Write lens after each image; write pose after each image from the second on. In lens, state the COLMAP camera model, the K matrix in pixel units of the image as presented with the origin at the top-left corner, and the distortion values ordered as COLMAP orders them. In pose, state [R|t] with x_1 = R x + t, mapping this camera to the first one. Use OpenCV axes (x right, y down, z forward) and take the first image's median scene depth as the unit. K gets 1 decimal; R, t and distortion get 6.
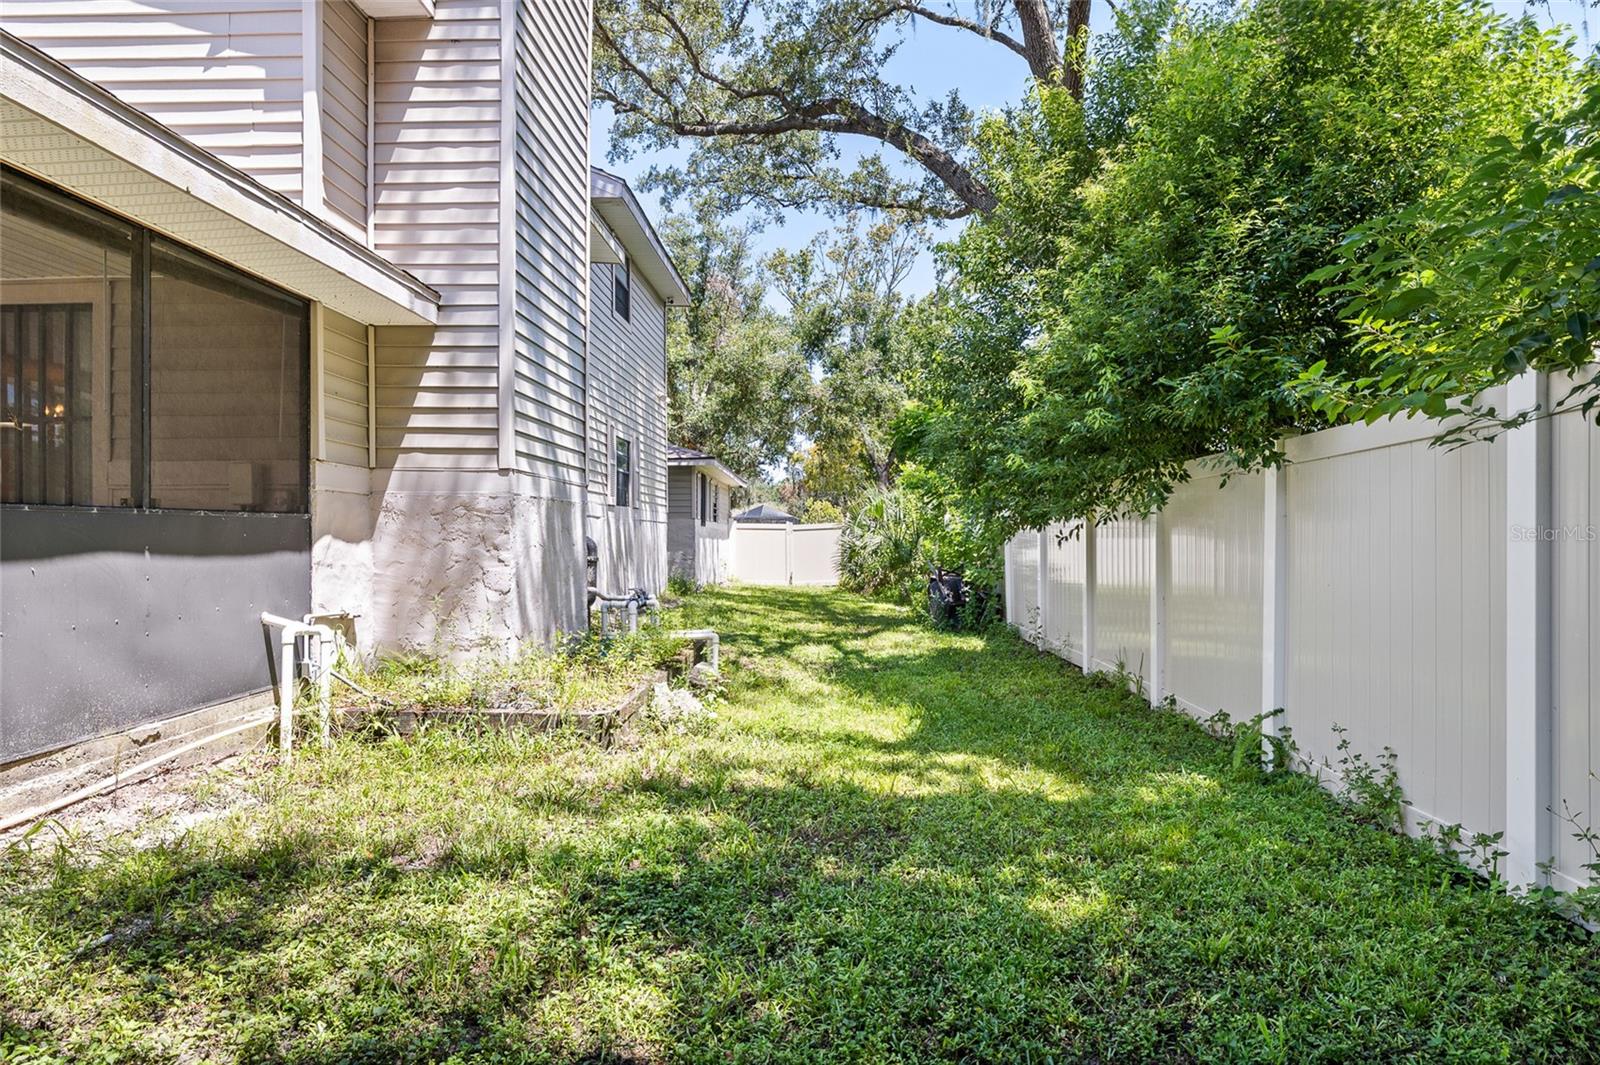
lens RADIAL K [[905.5, 0, 800.1], [0, 905.5, 530.4], [0, 0, 1]] dist [0.001679, -0.002025]
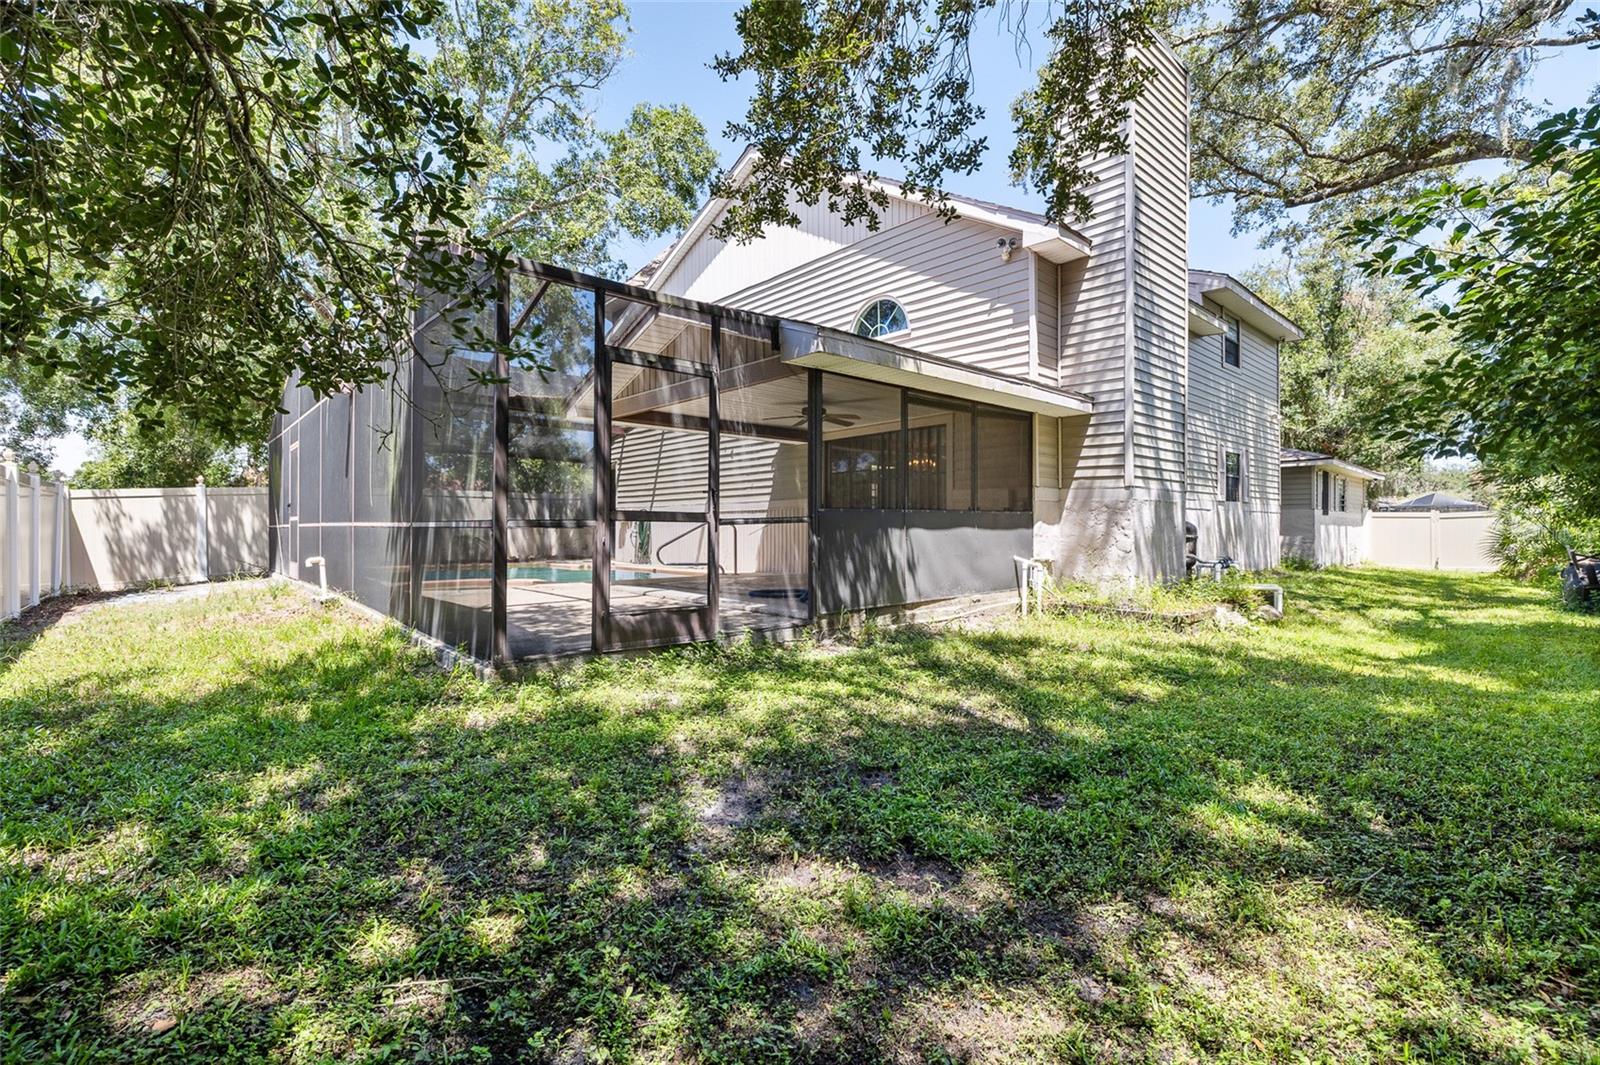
lens RADIAL K [[719.9, 0, 797.7], [0, 719.9, 523.0], [0, 0, 1]] dist [-0.007138, 0.001976]
pose [[0.705304, 0.000445, -0.708904, 0.245321], [0.002672, 0.999991, 0.003287, 0.001796], [0.708899, -0.004213, 0.705297, -0.531967]]
